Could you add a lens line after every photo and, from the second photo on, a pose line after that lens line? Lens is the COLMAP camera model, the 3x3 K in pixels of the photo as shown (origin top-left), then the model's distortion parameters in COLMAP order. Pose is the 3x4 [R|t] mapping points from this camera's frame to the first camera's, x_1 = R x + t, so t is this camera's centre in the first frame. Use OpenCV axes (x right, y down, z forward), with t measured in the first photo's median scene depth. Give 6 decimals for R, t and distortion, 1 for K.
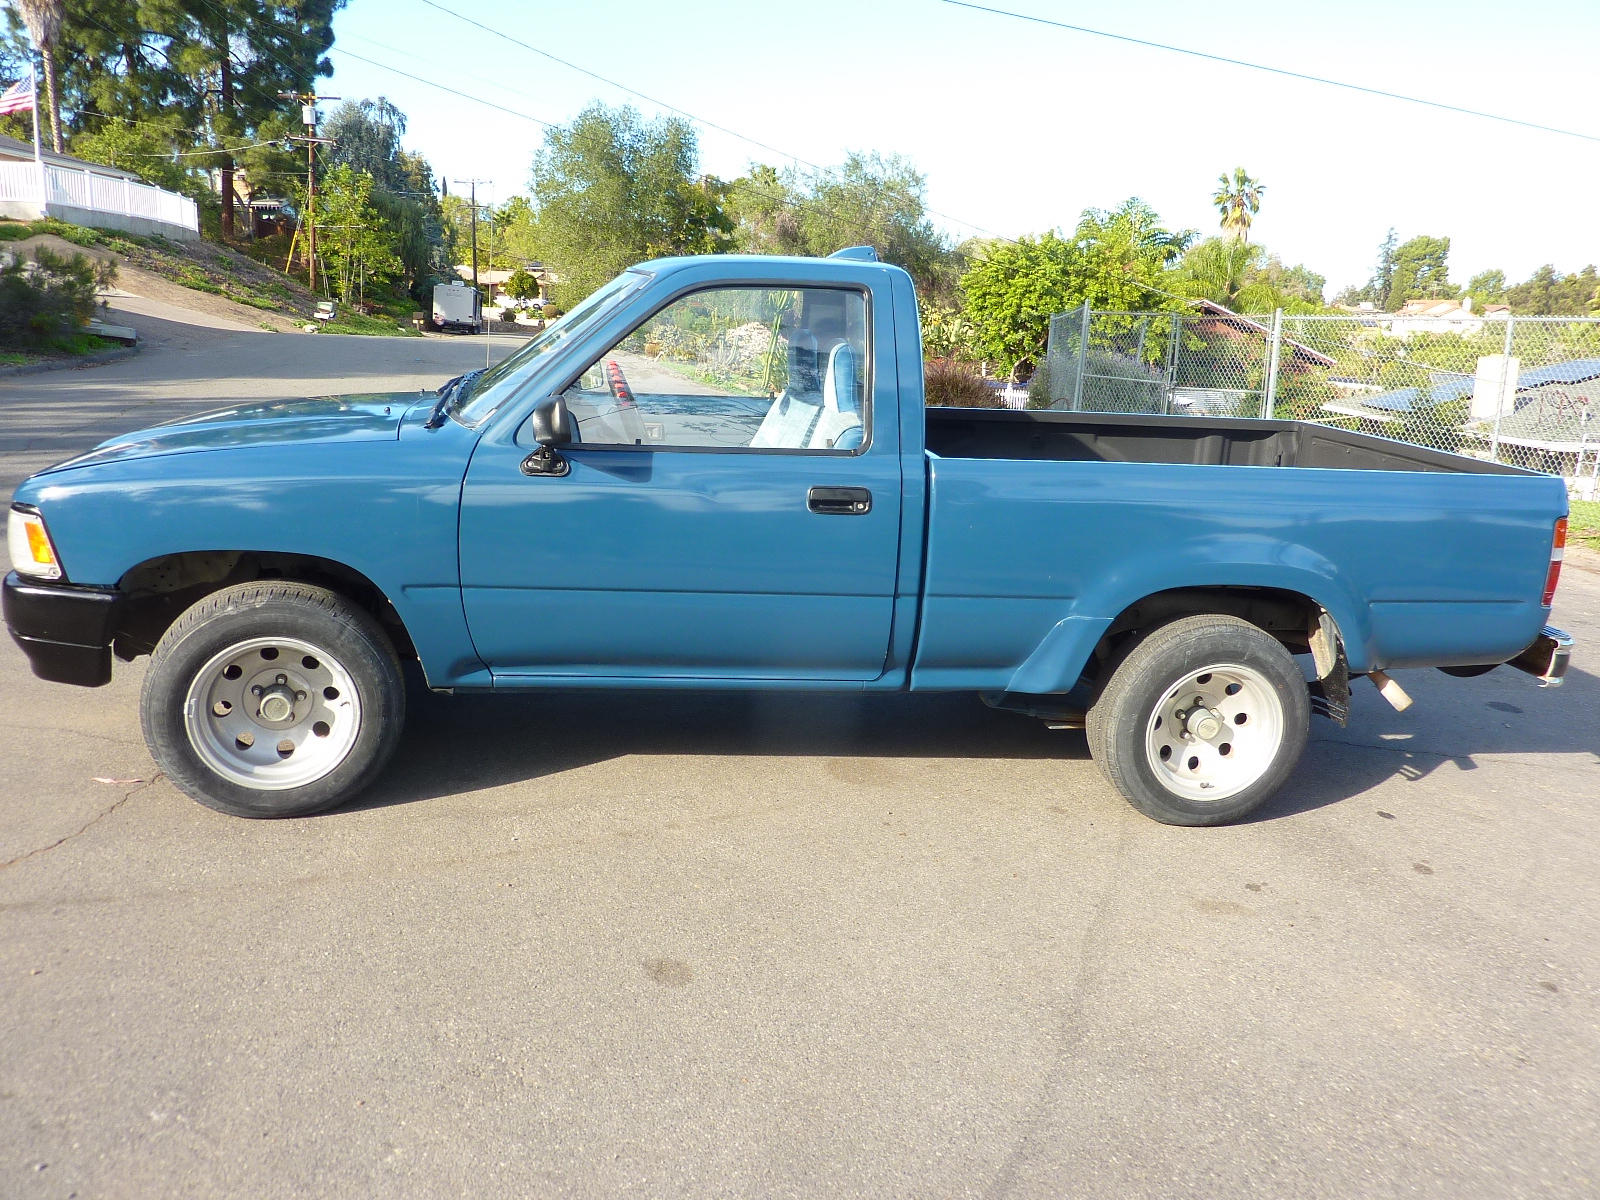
lens RADIAL K [[1179.7, 0, 800.0], [0, 1179.7, 600.0], [0, 0, 1]] dist [-0.024746, -0.003881]
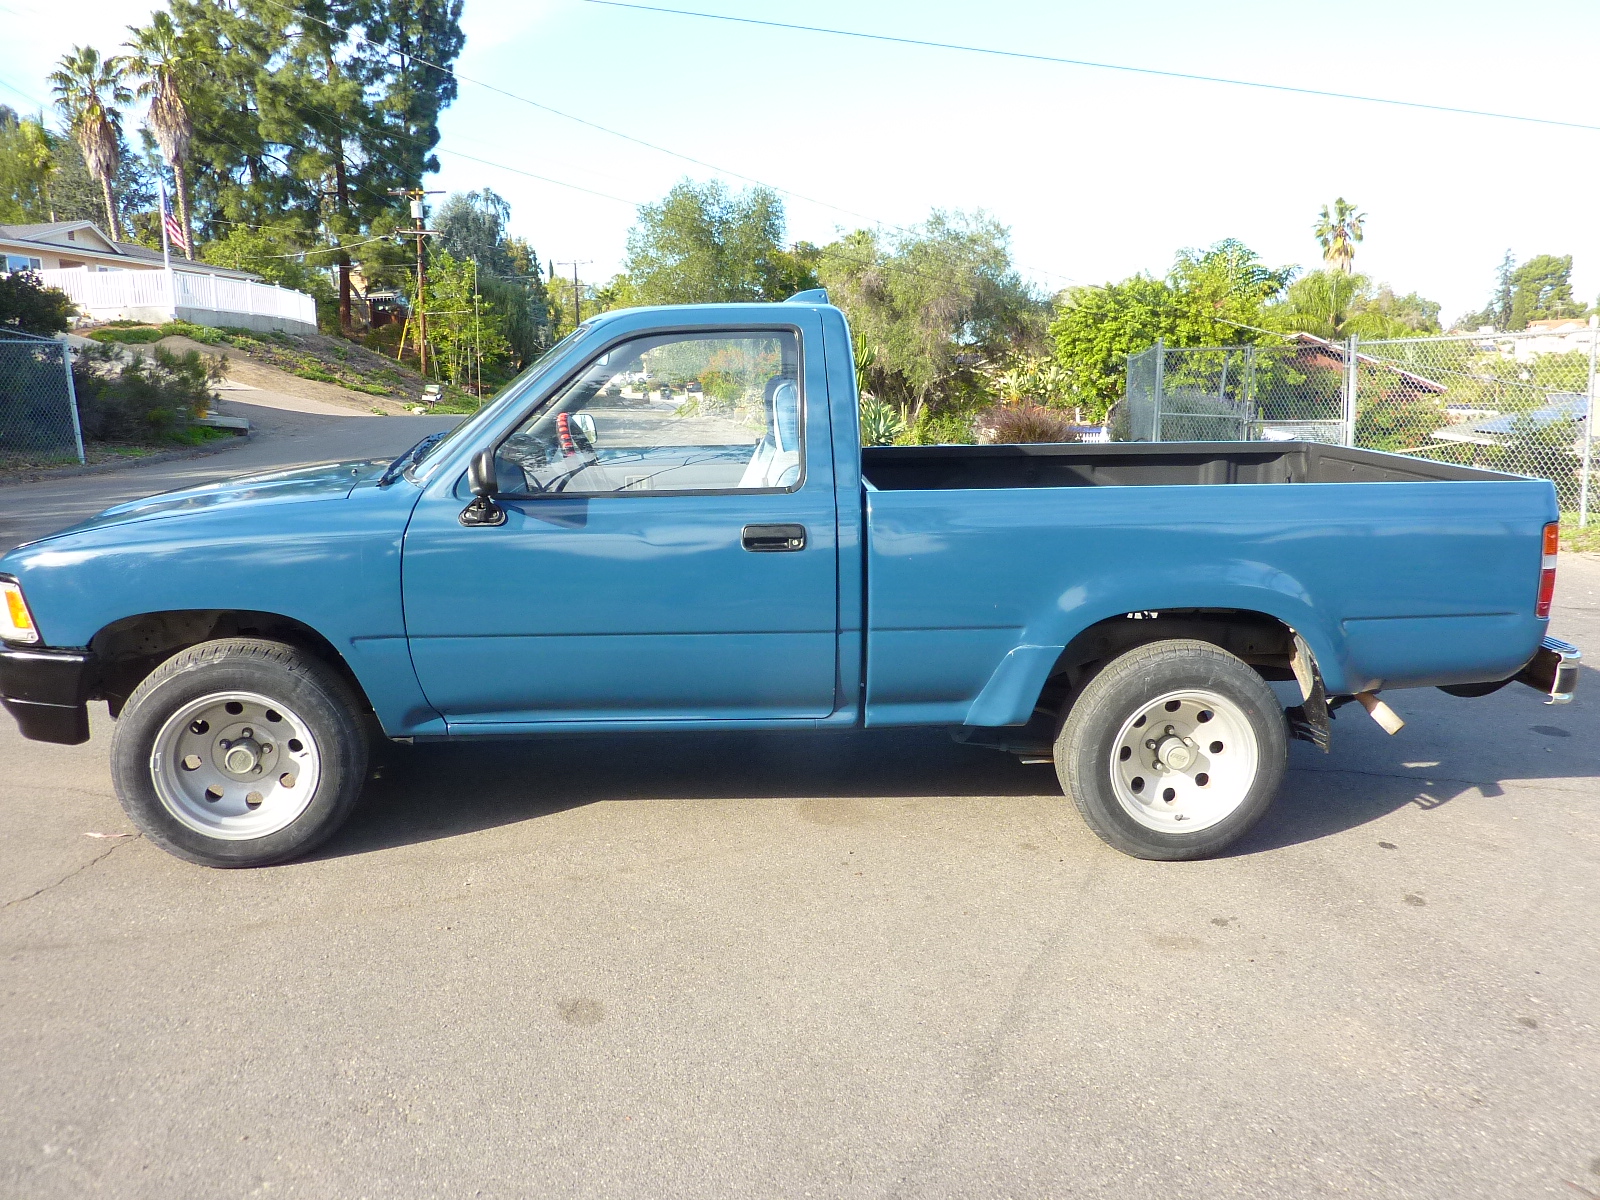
lens RADIAL K [[1179.8, 0, 800.0], [0, 1179.8, 600.0], [0, 0, 1]] dist [-0.027889, 0.001994]
pose [[0.995115, -0.039680, -0.090398, 0.137562], [0.035222, 0.998108, -0.050389, 0.018822], [0.092227, 0.046959, 0.994630, 0.006912]]
